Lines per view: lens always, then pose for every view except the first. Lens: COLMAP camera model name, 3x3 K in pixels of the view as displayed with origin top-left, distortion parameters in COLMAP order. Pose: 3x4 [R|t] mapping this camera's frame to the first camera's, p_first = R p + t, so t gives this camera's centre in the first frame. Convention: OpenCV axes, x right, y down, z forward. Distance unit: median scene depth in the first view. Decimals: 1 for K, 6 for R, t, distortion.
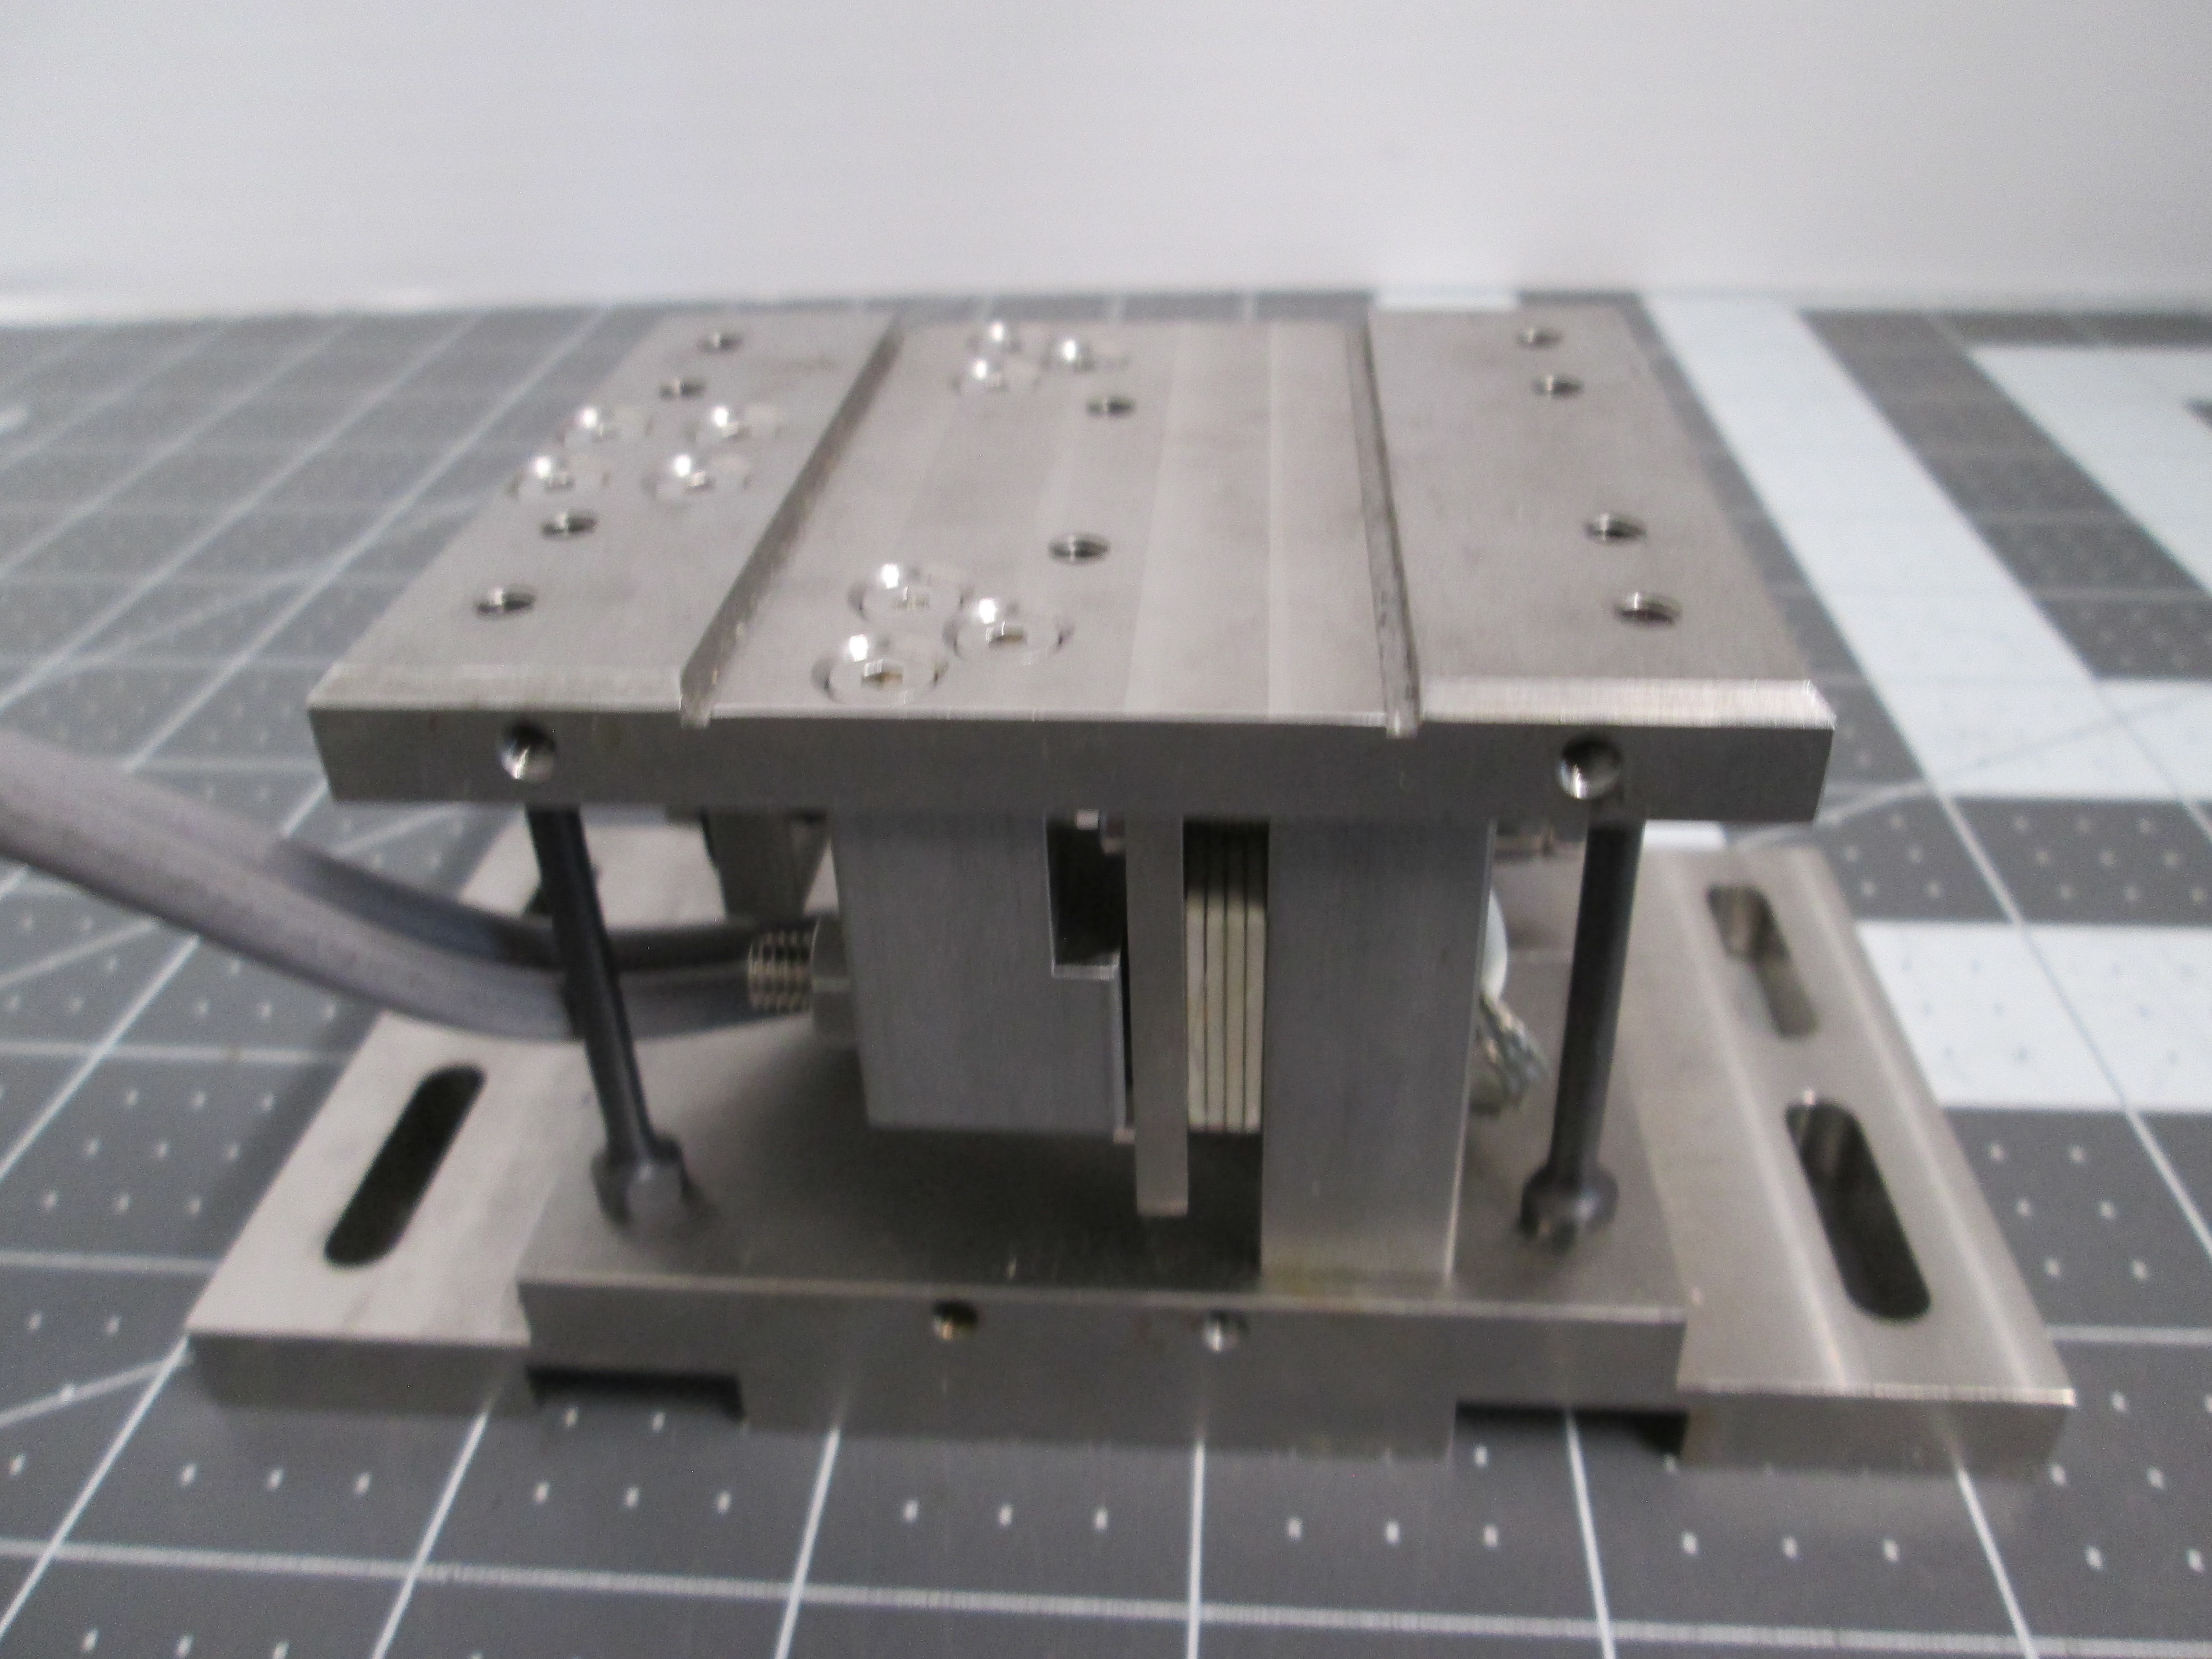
lens RADIAL K [[1766.5, 0, 1106.0], [0, 1766.5, 829.5], [0, 0, 1]] dist [-0.036882, -0.002150]
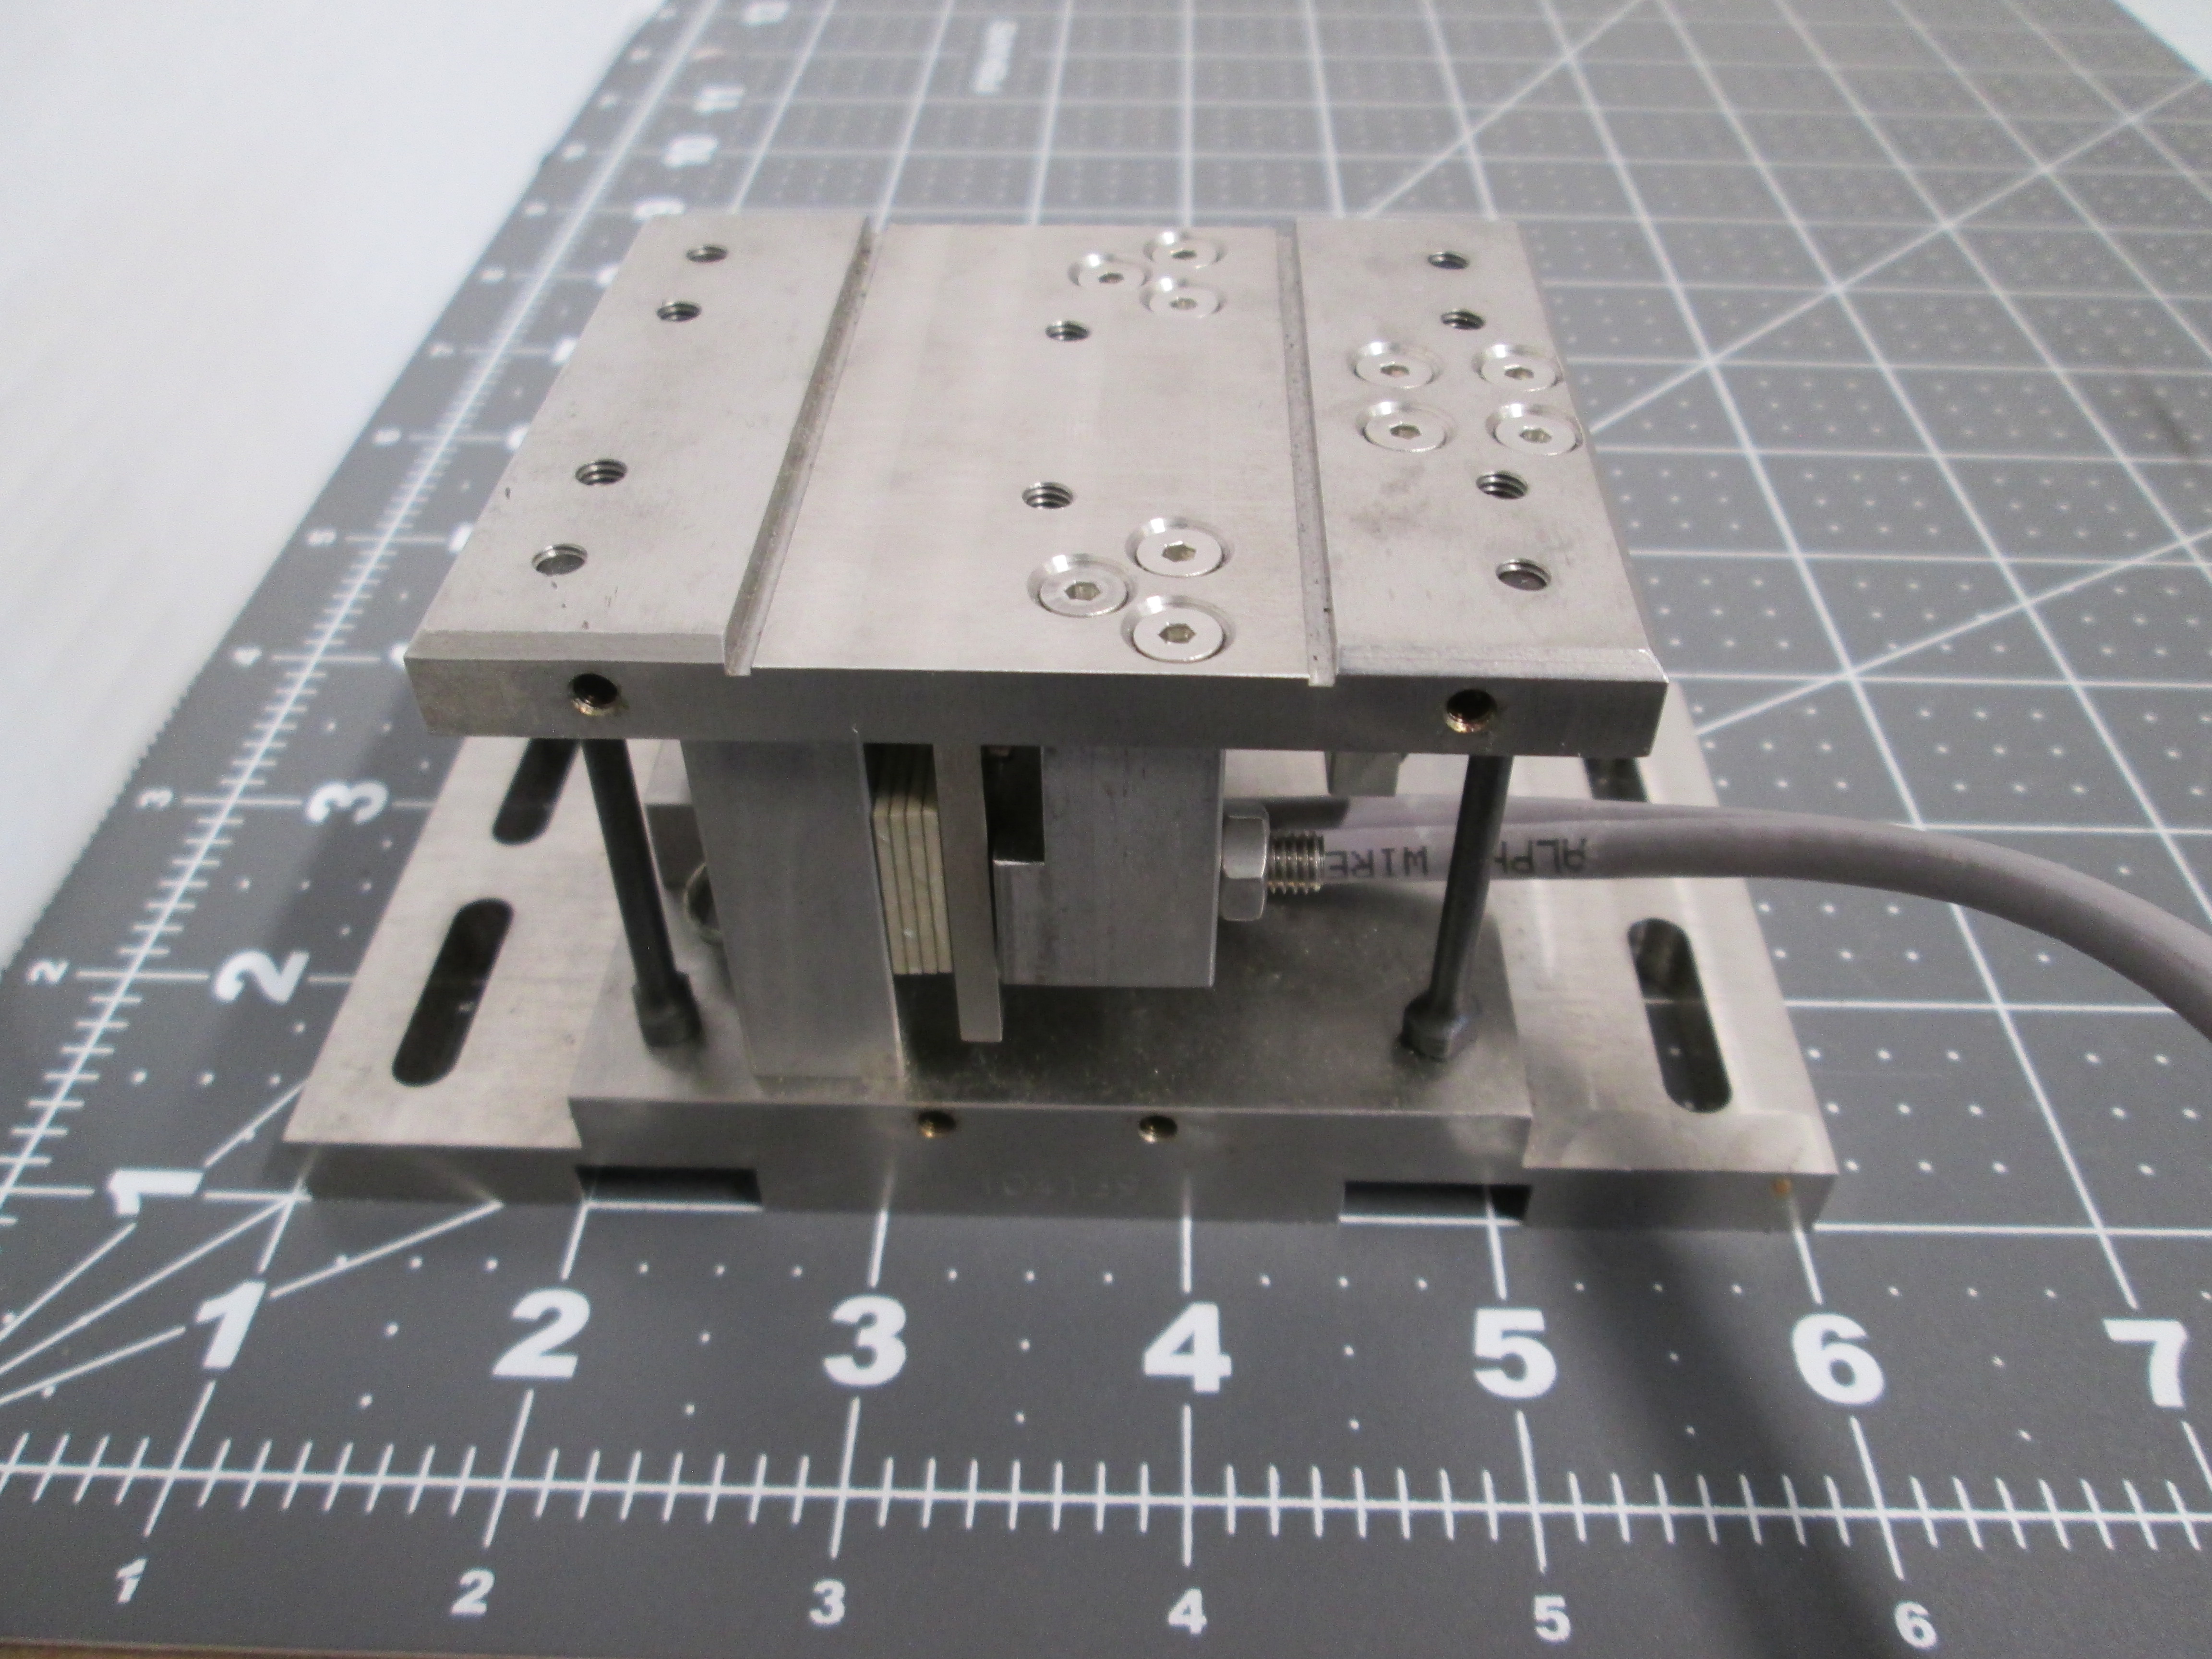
lens RADIAL K [[1766.5, 0, 1106.0], [0, 1766.5, 829.5], [0, 0, 1]] dist [-0.036882, -0.002150]
pose [[0.998096, -0.000356, 0.061681, -0.044854], [-0.010084, 0.985590, 0.168852, -0.127540], [-0.060852, -0.169152, 0.983710, -0.166818]]
